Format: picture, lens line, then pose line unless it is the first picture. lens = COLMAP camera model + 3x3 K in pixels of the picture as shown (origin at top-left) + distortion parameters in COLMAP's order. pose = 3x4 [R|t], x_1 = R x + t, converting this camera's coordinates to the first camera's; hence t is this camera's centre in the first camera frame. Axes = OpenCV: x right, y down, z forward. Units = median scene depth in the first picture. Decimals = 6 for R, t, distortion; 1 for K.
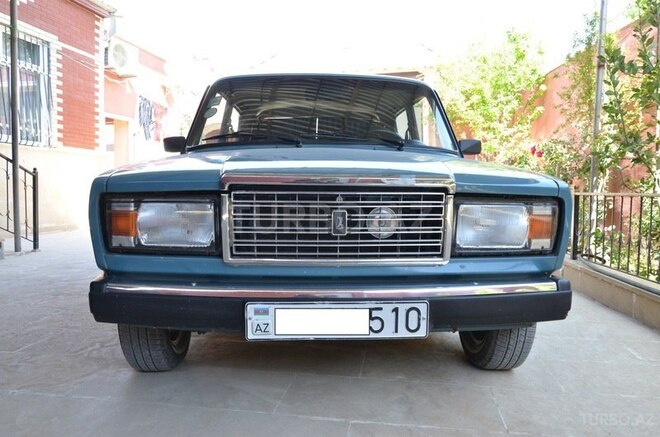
lens RADIAL K [[501.0, 0, 335.0], [0, 501.0, 220.6], [0, 0, 1]] dist [-0.043137, 0.004587]
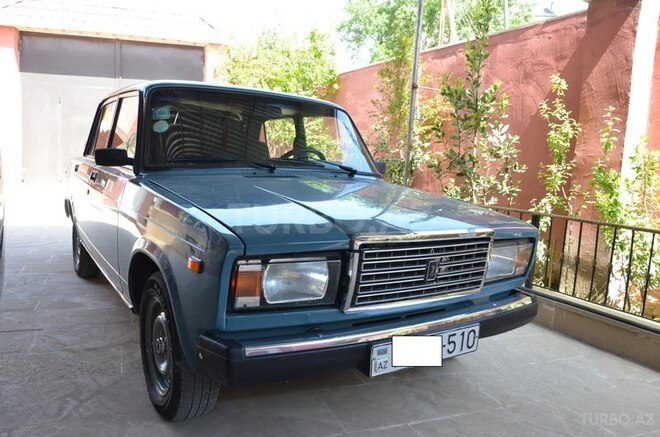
lens RADIAL K [[501.0, 0, 335.0], [0, 501.0, 220.6], [0, 0, 1]] dist [-0.043137, 0.004587]
pose [[0.862572, -0.022989, 0.505411, -0.697605], [-0.010273, 0.997965, 0.062926, -0.165058], [-0.505829, -0.059470, 0.860581, 0.062425]]
